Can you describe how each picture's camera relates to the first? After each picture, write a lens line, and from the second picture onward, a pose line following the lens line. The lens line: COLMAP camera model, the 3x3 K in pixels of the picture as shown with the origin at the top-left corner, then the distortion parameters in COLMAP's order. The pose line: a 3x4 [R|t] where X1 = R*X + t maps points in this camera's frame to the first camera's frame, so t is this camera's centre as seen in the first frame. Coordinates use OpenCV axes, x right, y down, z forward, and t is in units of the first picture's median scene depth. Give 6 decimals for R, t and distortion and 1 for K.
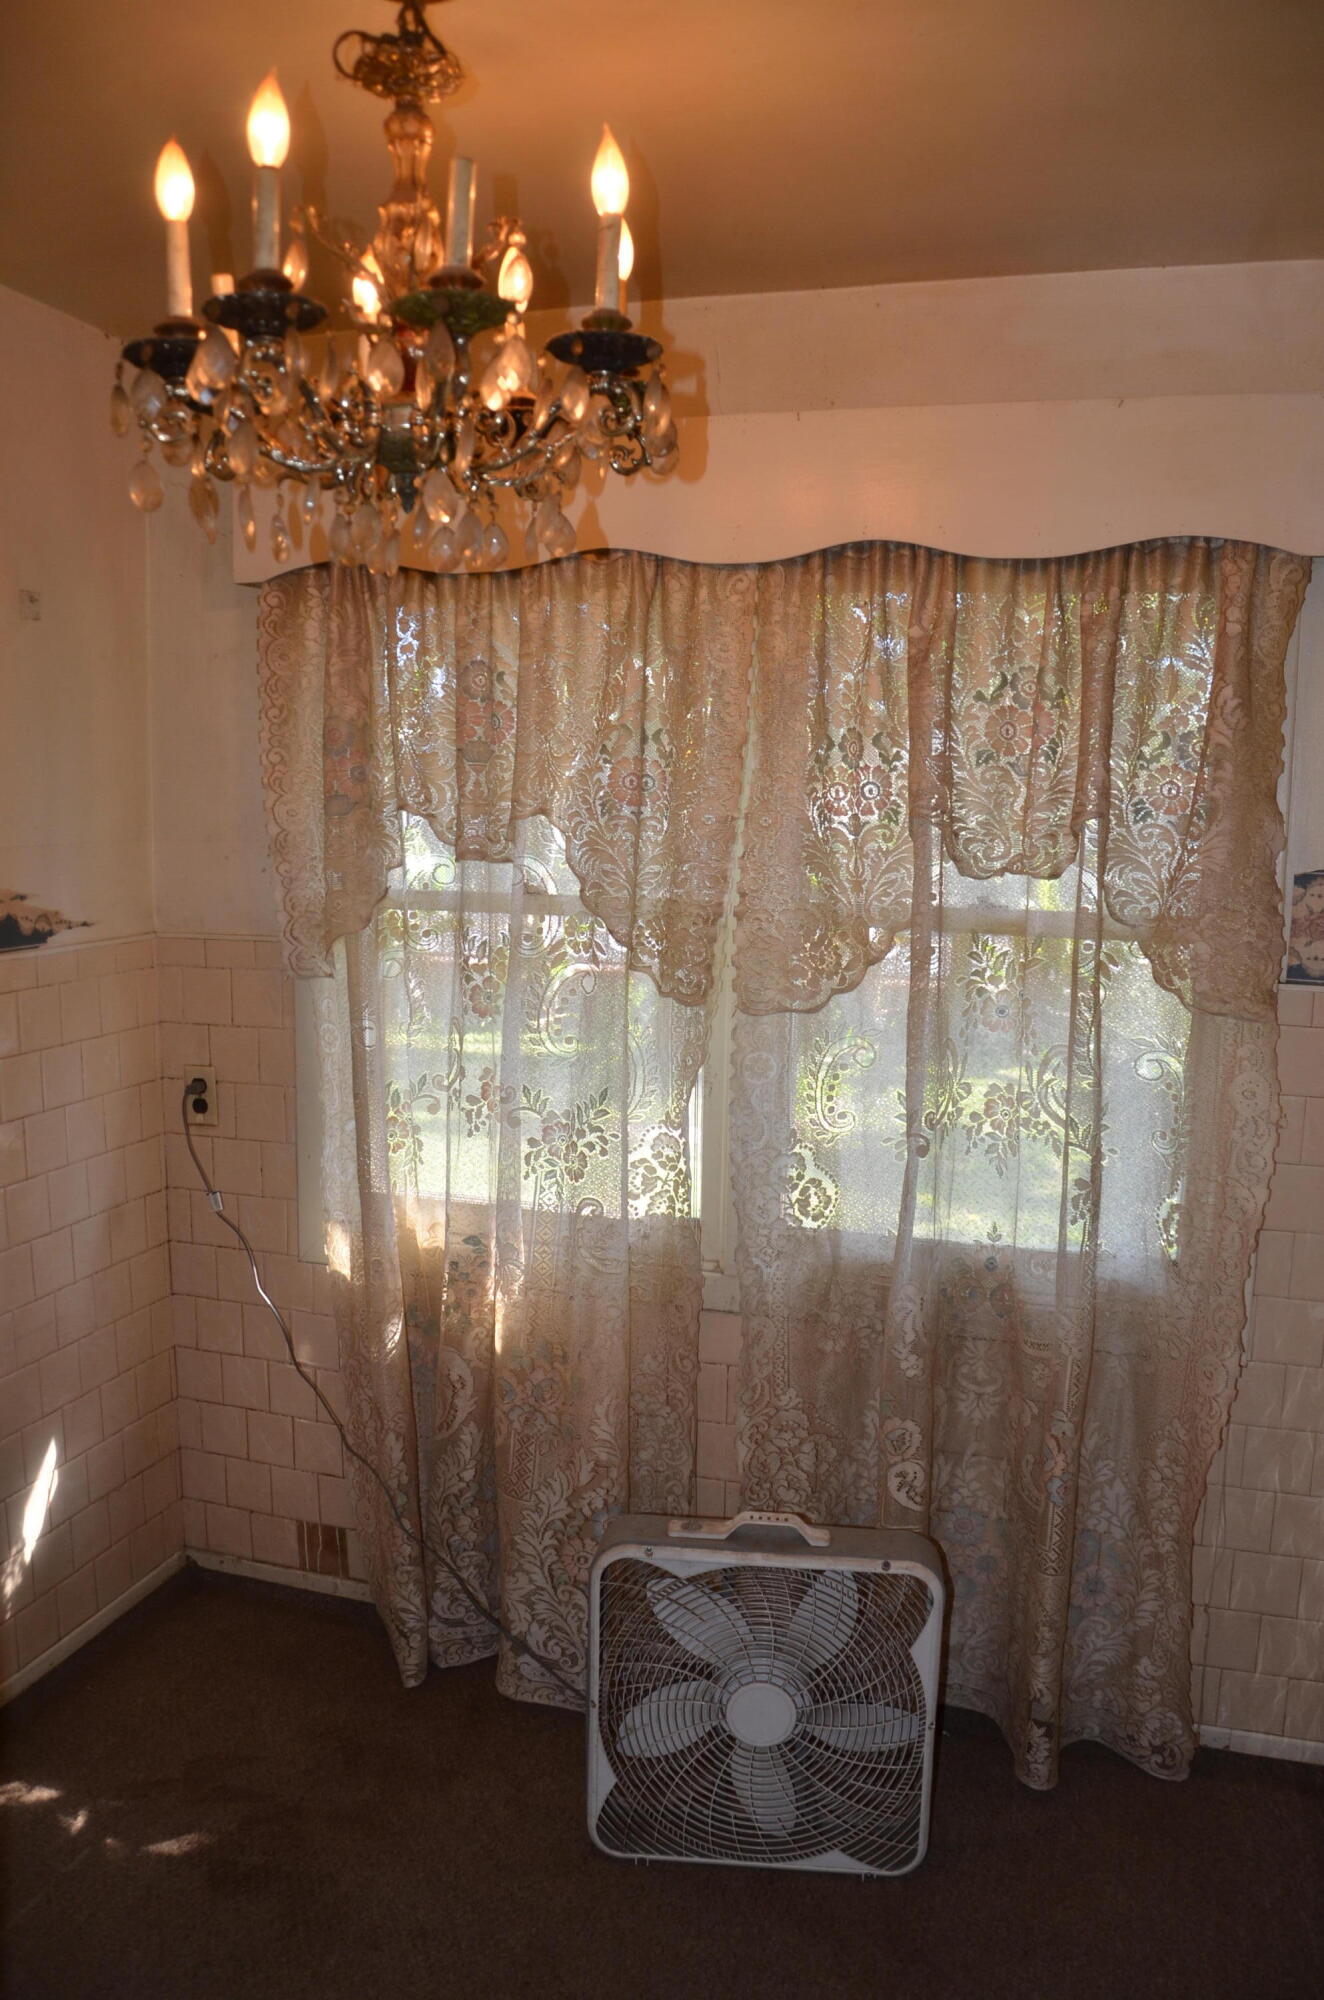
lens RADIAL K [[1565.3, 0, 664.8], [0, 1565.3, 1017.9], [0, 0, 1]] dist [-0.157251, 0.118809]
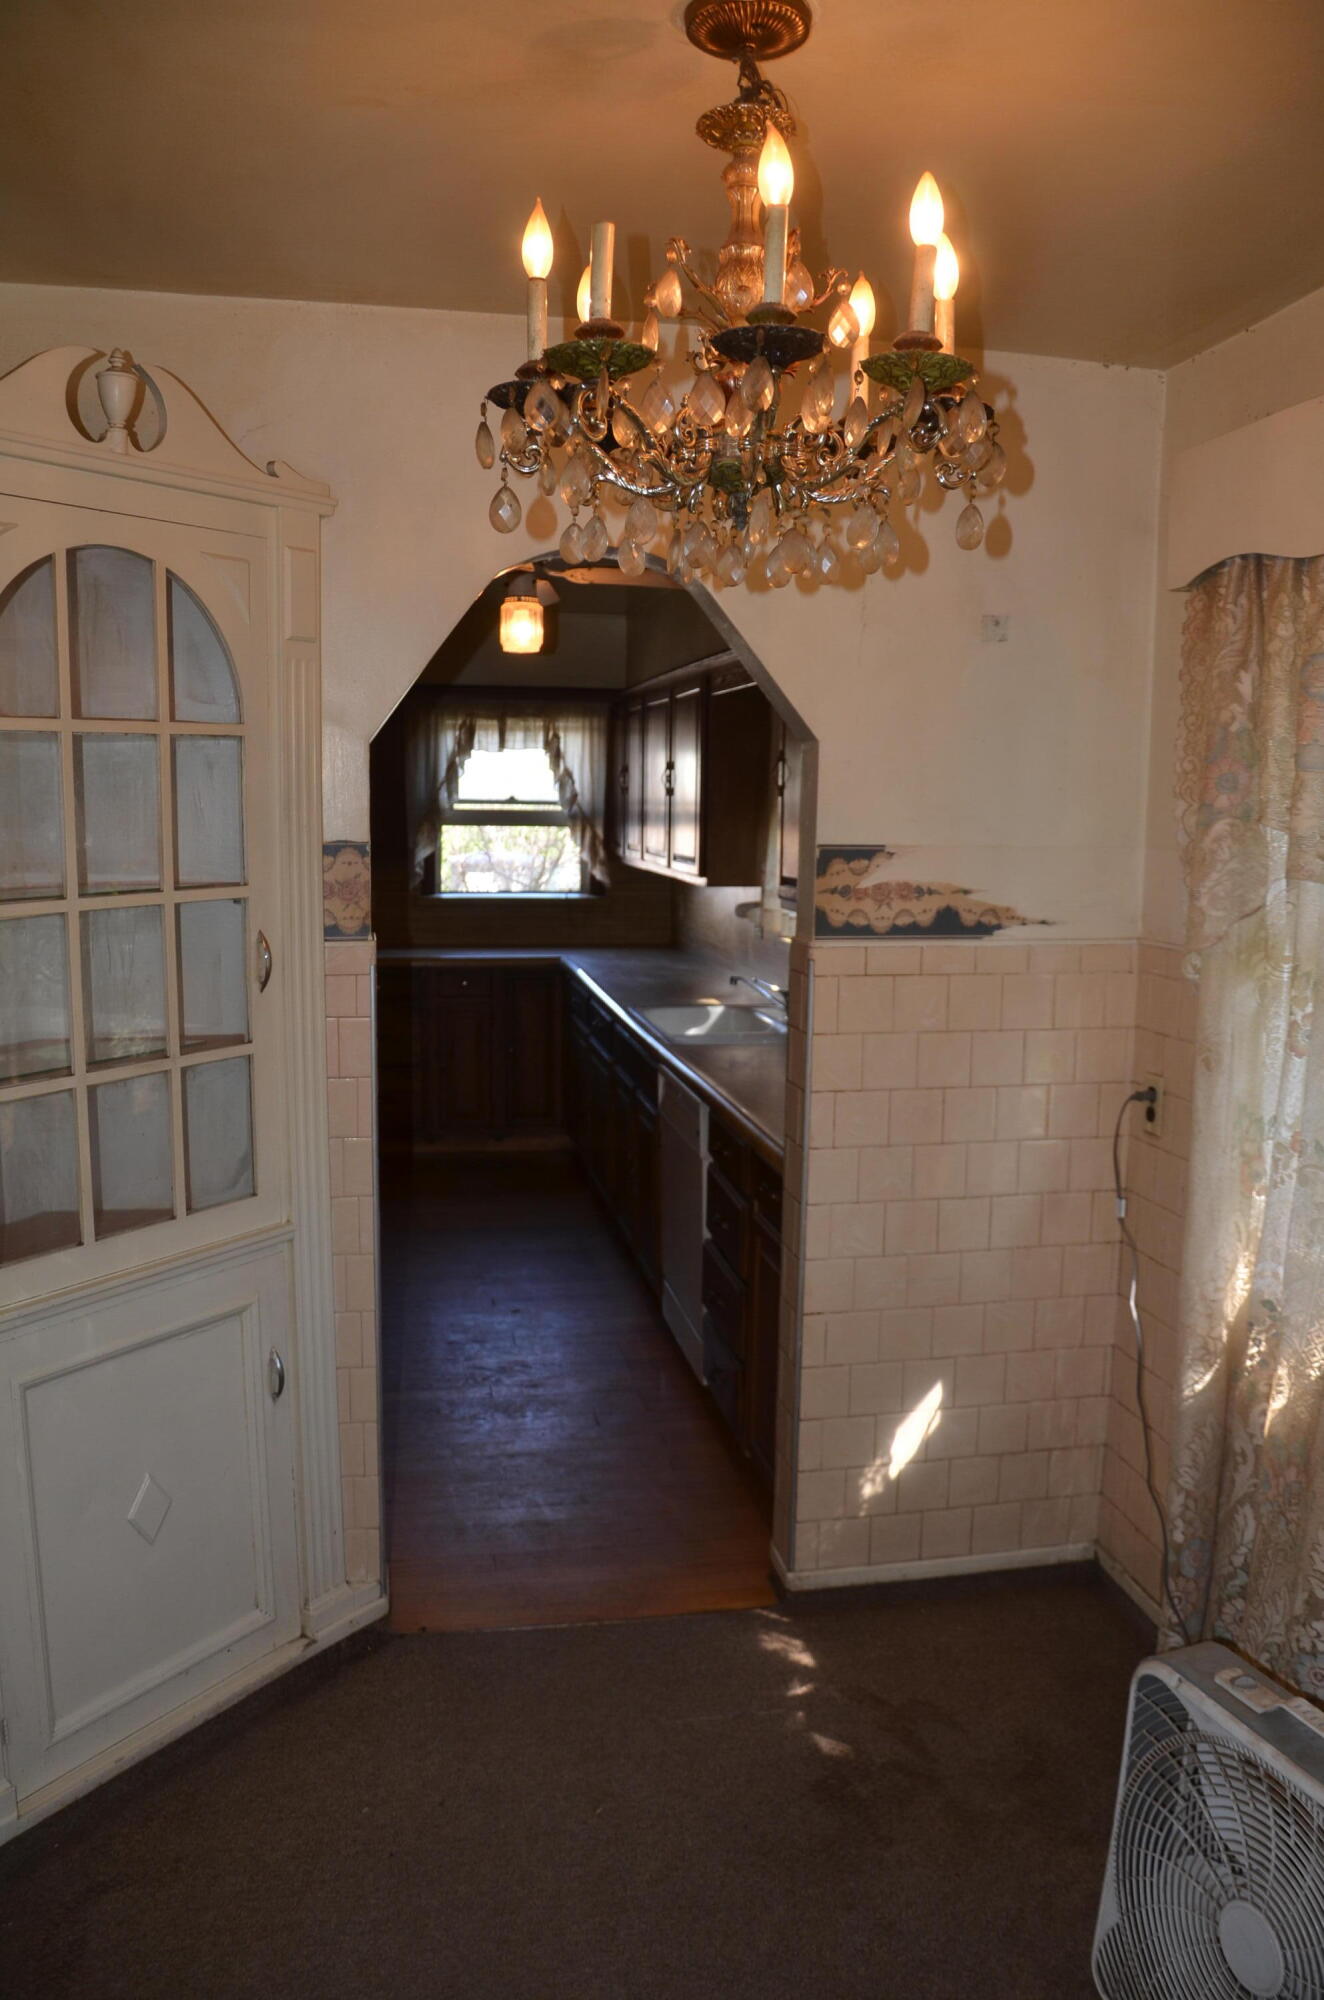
lens RADIAL K [[1565.3, 0, 725.0], [0, 1565.3, 1023.2], [0, 0, 1]] dist [-0.157251, 0.118809]
pose [[0.478387, 0.113606, -0.870769, 0.483593], [-0.136843, 0.989127, 0.053868, -0.020502], [0.867421, 0.093389, 0.488732, 0.294660]]
